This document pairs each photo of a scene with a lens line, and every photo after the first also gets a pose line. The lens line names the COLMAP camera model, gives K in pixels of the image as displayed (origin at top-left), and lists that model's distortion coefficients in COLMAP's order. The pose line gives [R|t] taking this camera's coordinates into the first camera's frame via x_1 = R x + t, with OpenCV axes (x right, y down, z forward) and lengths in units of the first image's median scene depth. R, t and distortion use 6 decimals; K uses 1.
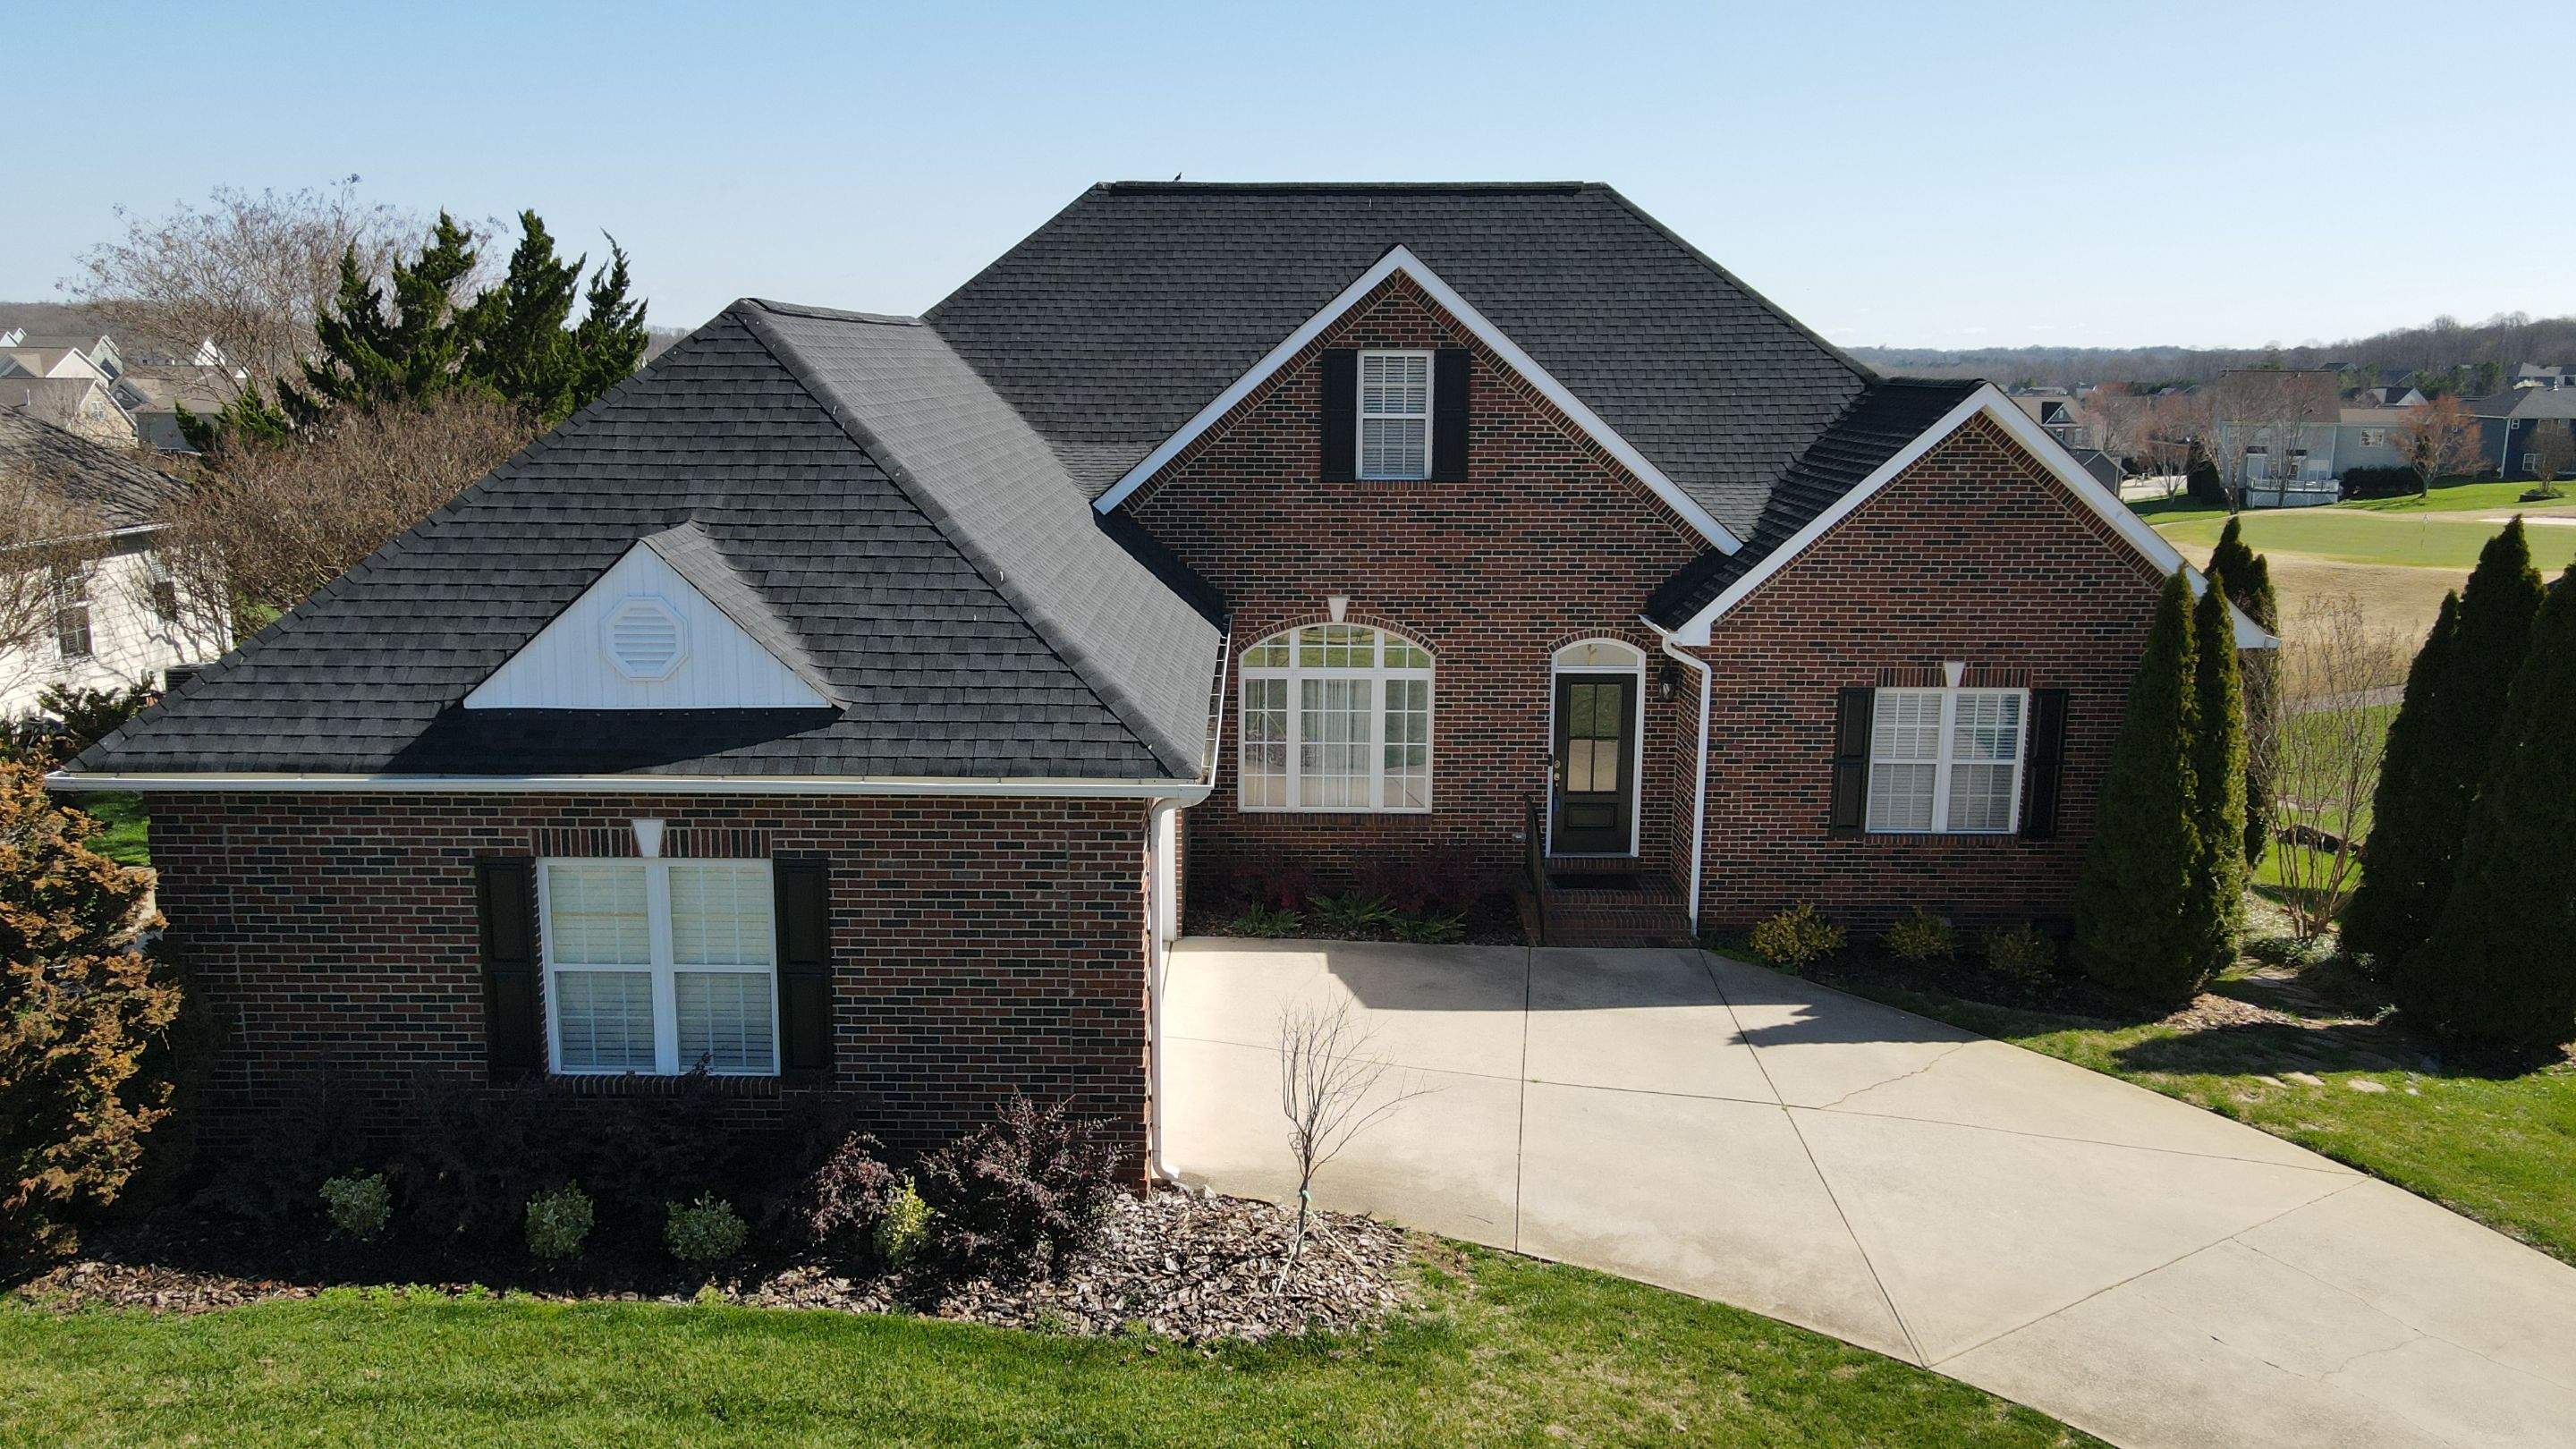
lens RADIAL K [[1934.2, 0, 1273.0], [0, 1934.2, 746.0], [0, 0, 1]] dist [-0.055545, 0.160081]
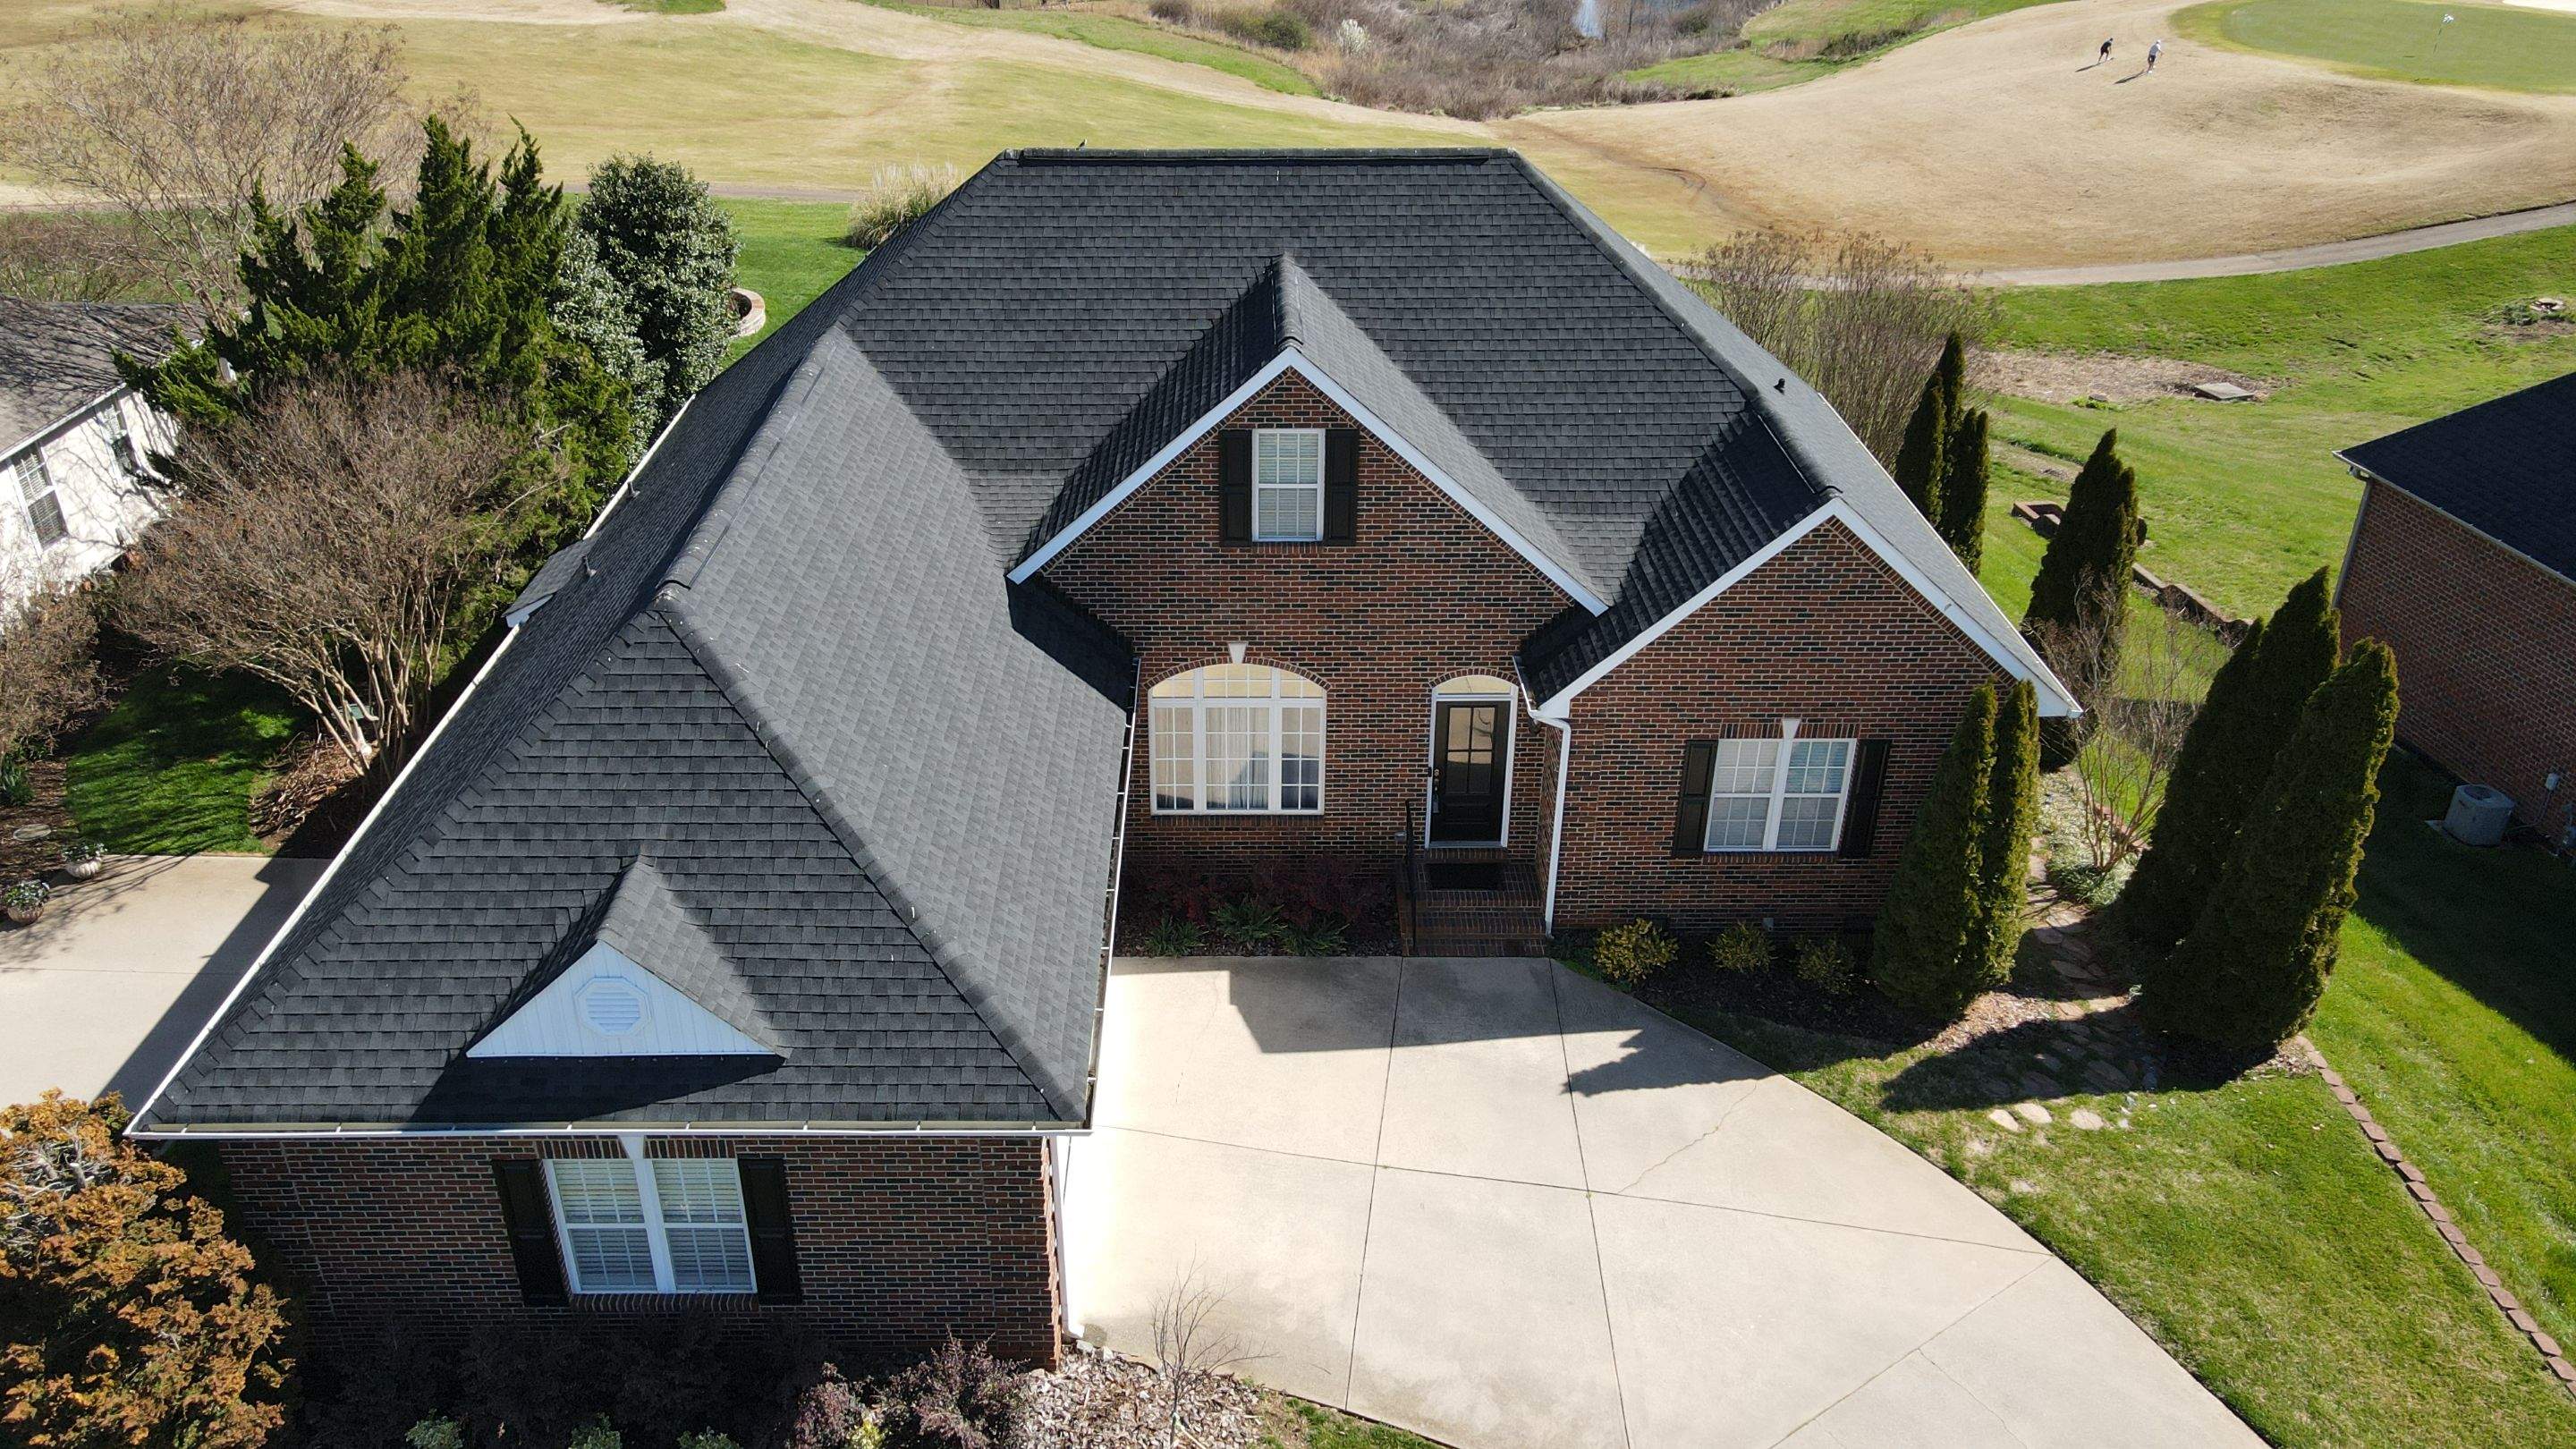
lens RADIAL K [[1917.6, 0, 1279.5], [0, 1917.6, 759.2], [0, 0, 1]] dist [-0.039450, 0.114613]
pose [[0.999909, -0.003808, 0.012971, 0.049934], [-0.000360, 0.951673, 0.307112, -0.401049], [-0.013513, -0.307089, 0.951585, -0.057540]]
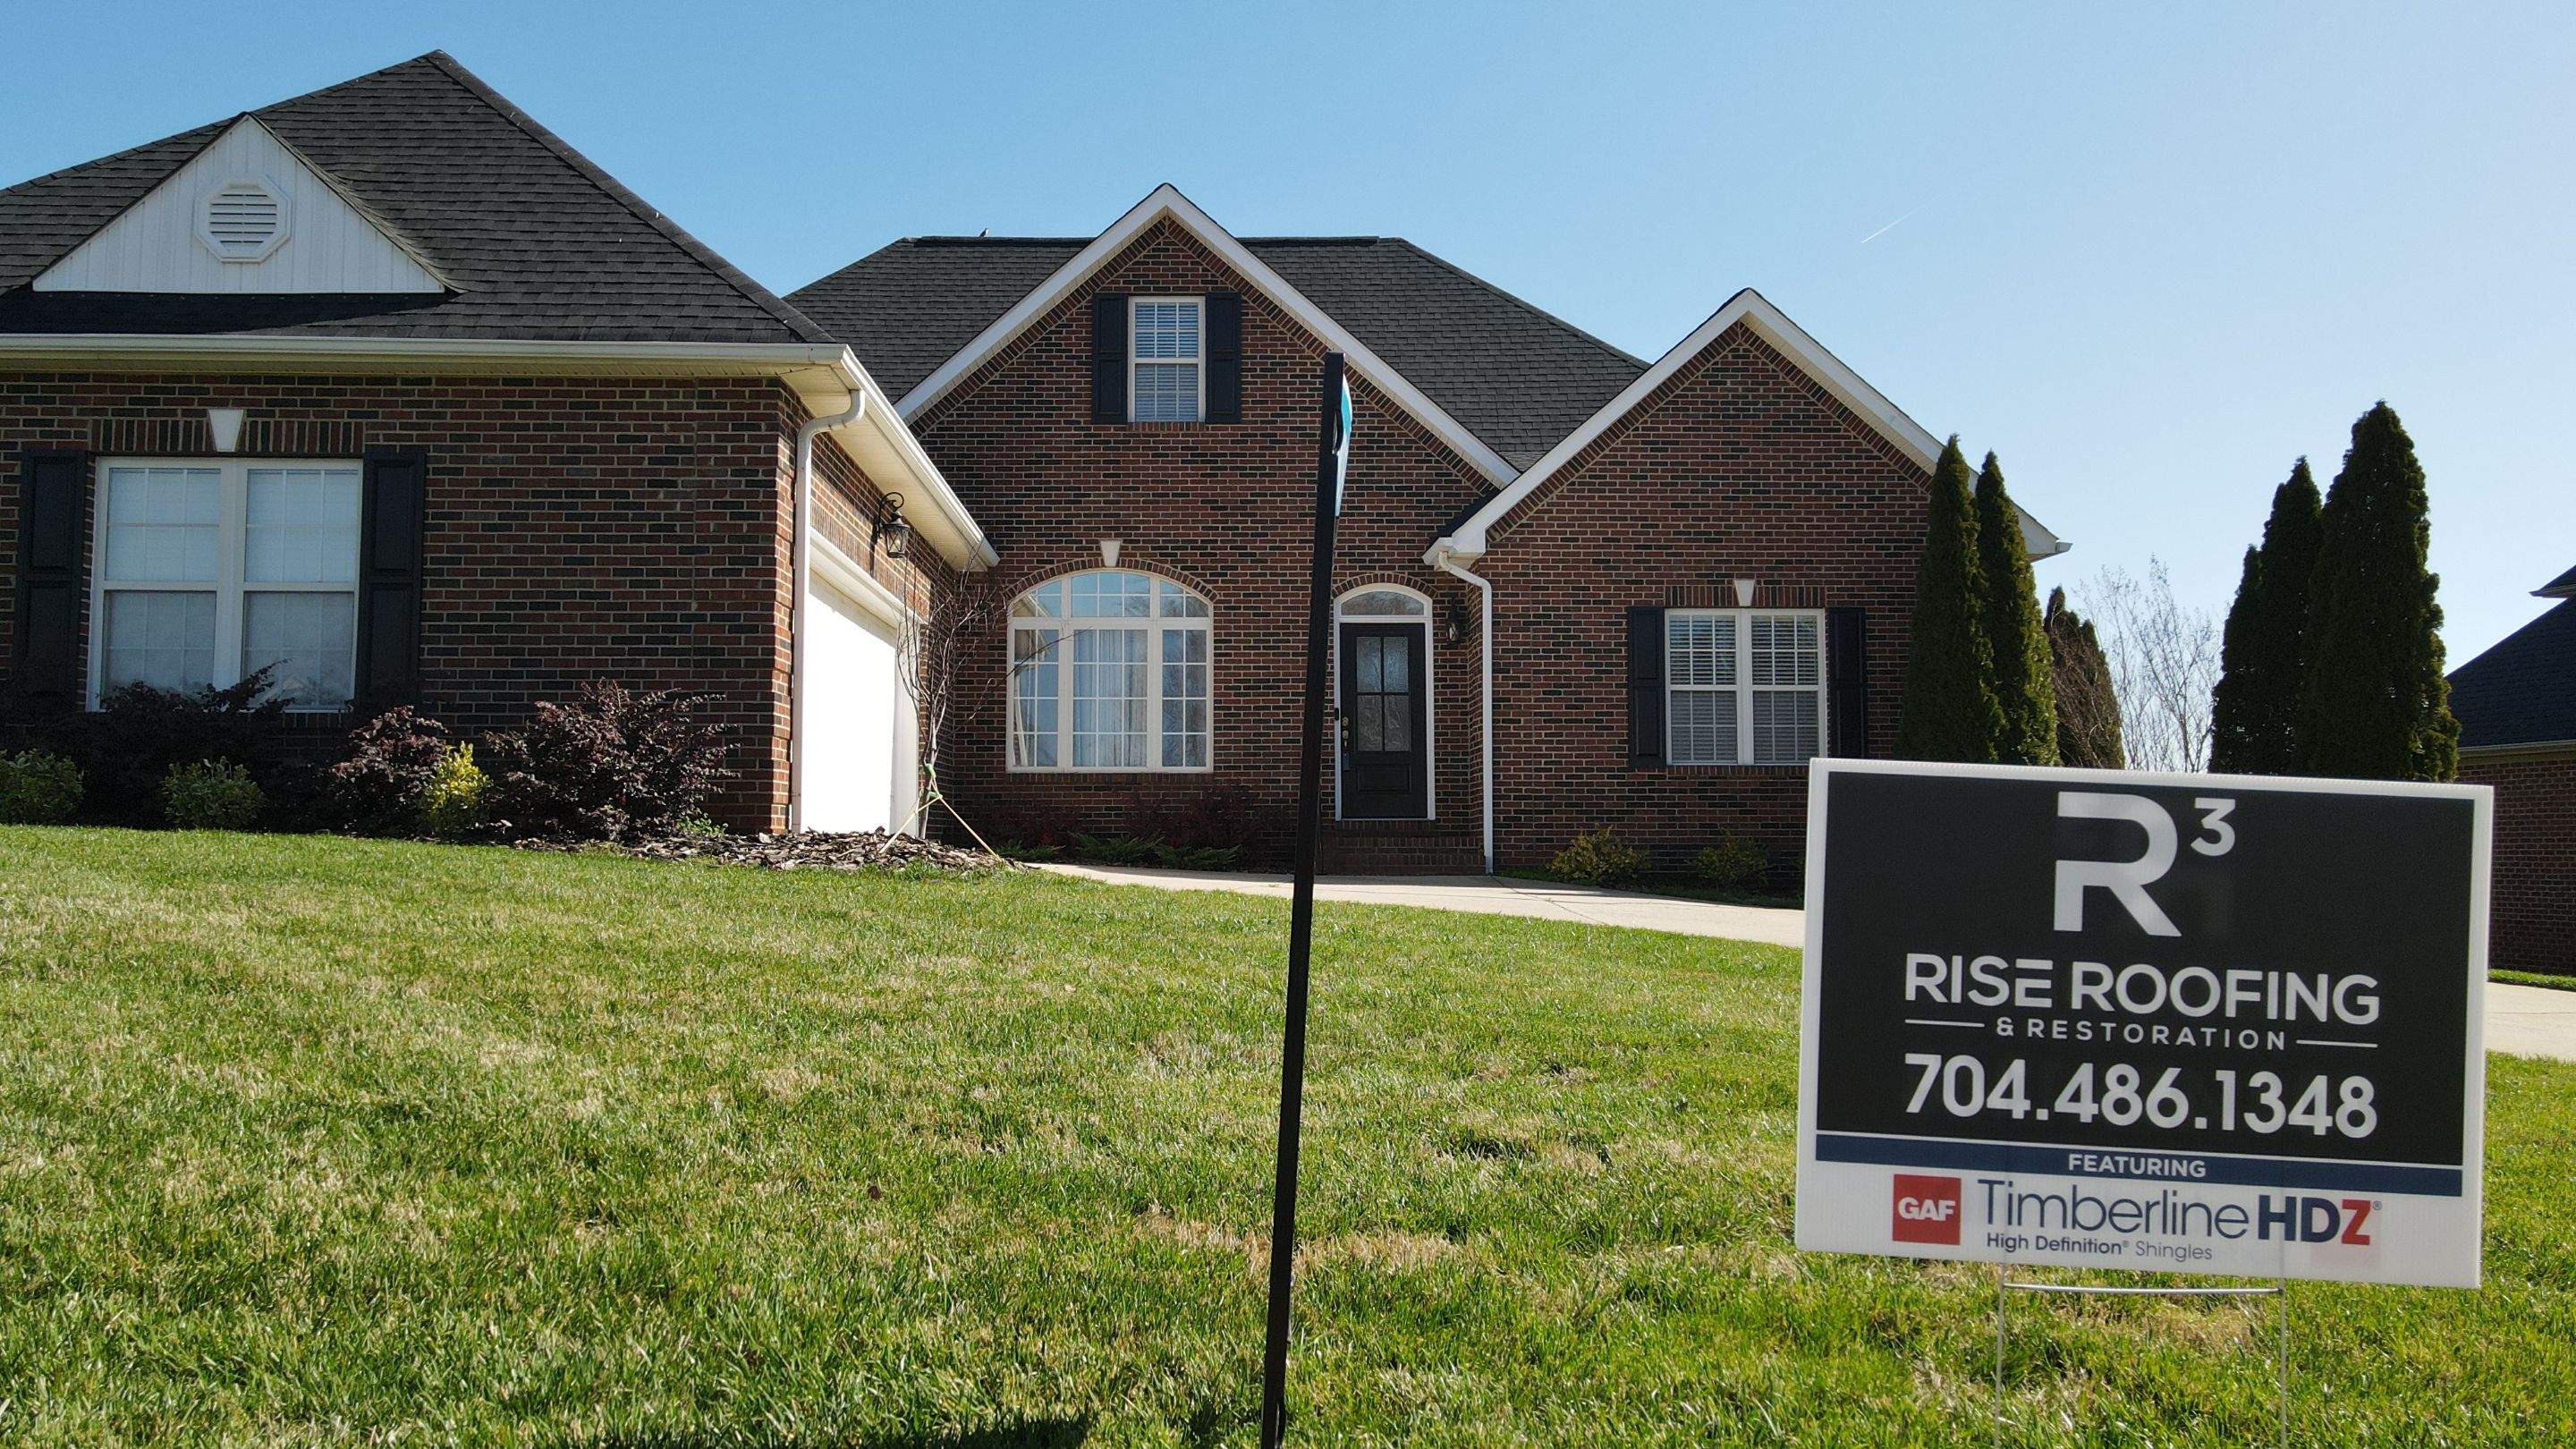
lens RADIAL K [[1931.2, 0, 1288.0], [0, 1931.2, 724.5], [0, 0, 1]] dist [0.012094, 0.005699]
pose [[0.999411, -0.006367, 0.033713, 0.103108], [0.014993, 0.964888, -0.262234, 0.308494], [-0.030860, 0.262585, 0.964415, 0.102892]]
